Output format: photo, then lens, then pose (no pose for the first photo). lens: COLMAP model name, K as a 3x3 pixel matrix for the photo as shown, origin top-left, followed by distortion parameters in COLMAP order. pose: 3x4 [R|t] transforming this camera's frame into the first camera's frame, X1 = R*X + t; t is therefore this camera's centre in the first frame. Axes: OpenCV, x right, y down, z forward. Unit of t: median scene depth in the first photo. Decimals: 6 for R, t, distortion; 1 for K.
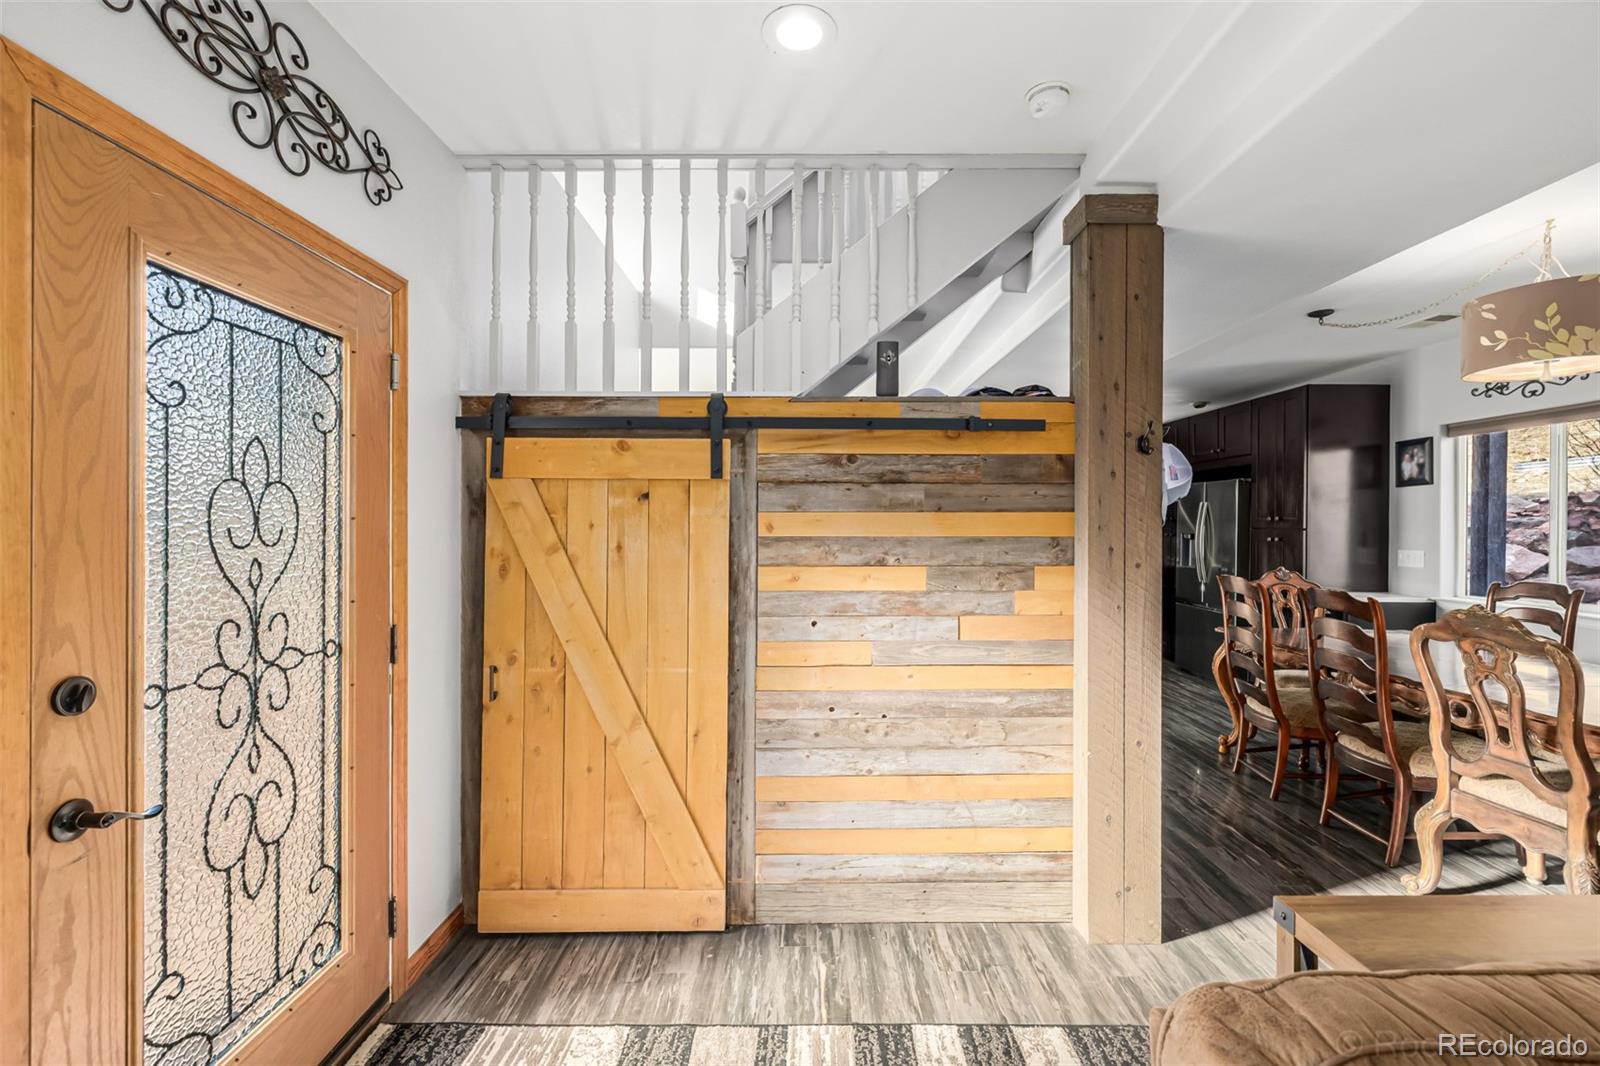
lens RADIAL K [[686.4, 0, 809.1], [0, 686.4, 528.0], [0, 0, 1]] dist [0.002297, 0.000019]
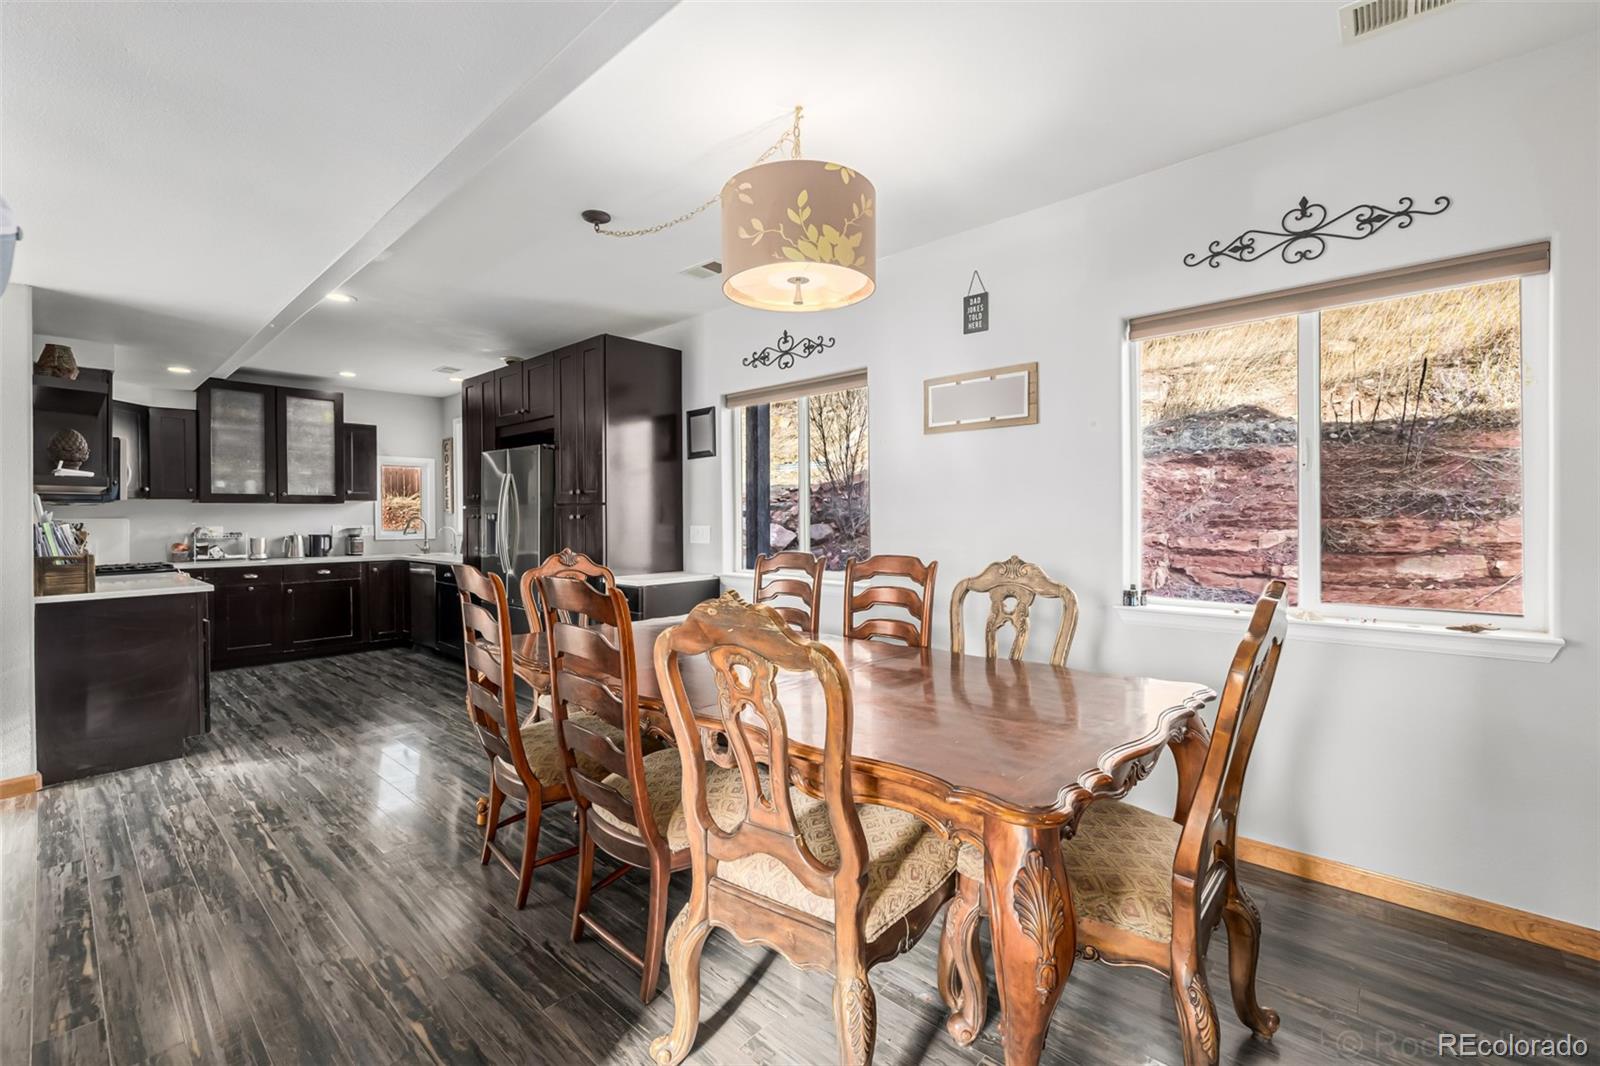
lens RADIAL K [[684.8, 0, 799.3], [0, 684.8, 520.9], [0, 0, 1]] dist [-0.000151, -0.000310]
pose [[0.674247, -0.013269, 0.738387, 0.558091], [0.013759, 0.999891, 0.005404, 0.047157], [-0.738378, 0.006516, 0.674356, 0.539592]]
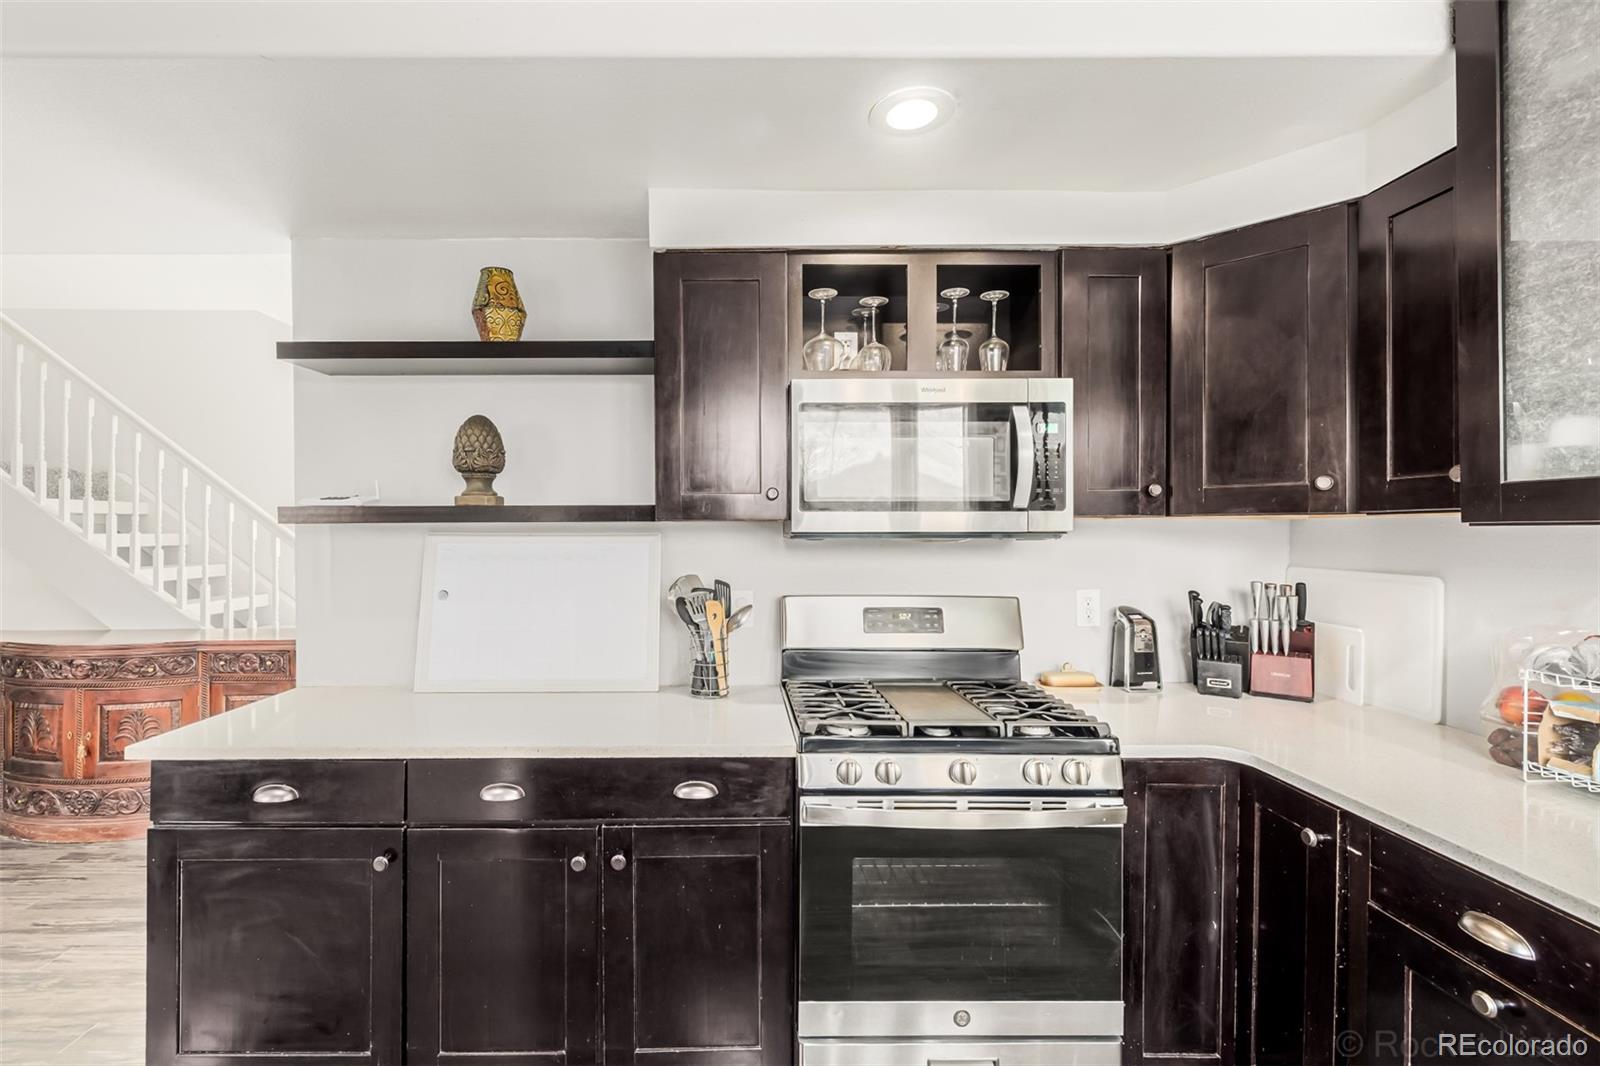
lens RADIAL K [[699.6, 0, 746.4], [0, 699.6, 525.9], [0, 0, 1]] dist [0.002276, 0.000242]
pose [[0.002055, -0.008459, -0.999962, 1.523262], [-0.001507, 0.999963, -0.008462, -0.031002], [0.999997, 0.001524, 0.002042, 3.249327]]
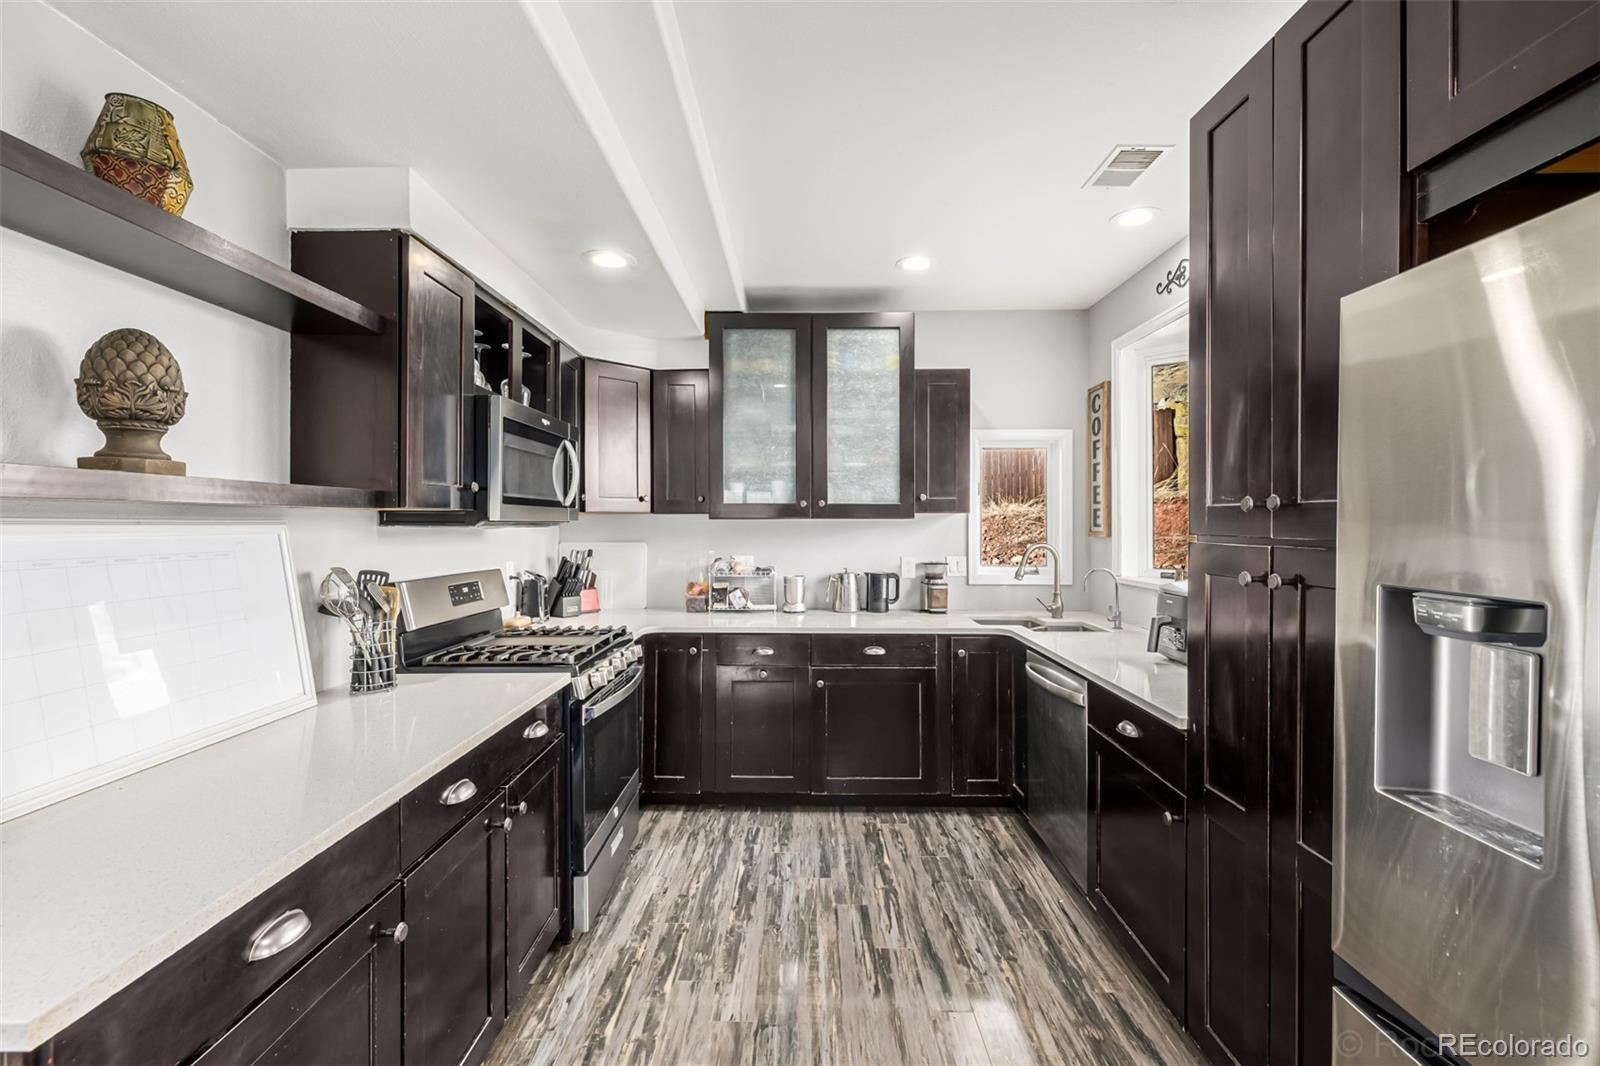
lens RADIAL K [[682.5, 0, 790.5], [0, 682.5, 523.2], [0, 0, 1]] dist [0.000637, 0.000022]
pose [[0.999813, -0.003226, -0.019045, 1.138132], [0.003126, 0.999981, -0.005273, -0.018568], [0.019062, 0.005213, 0.999805, 2.332709]]
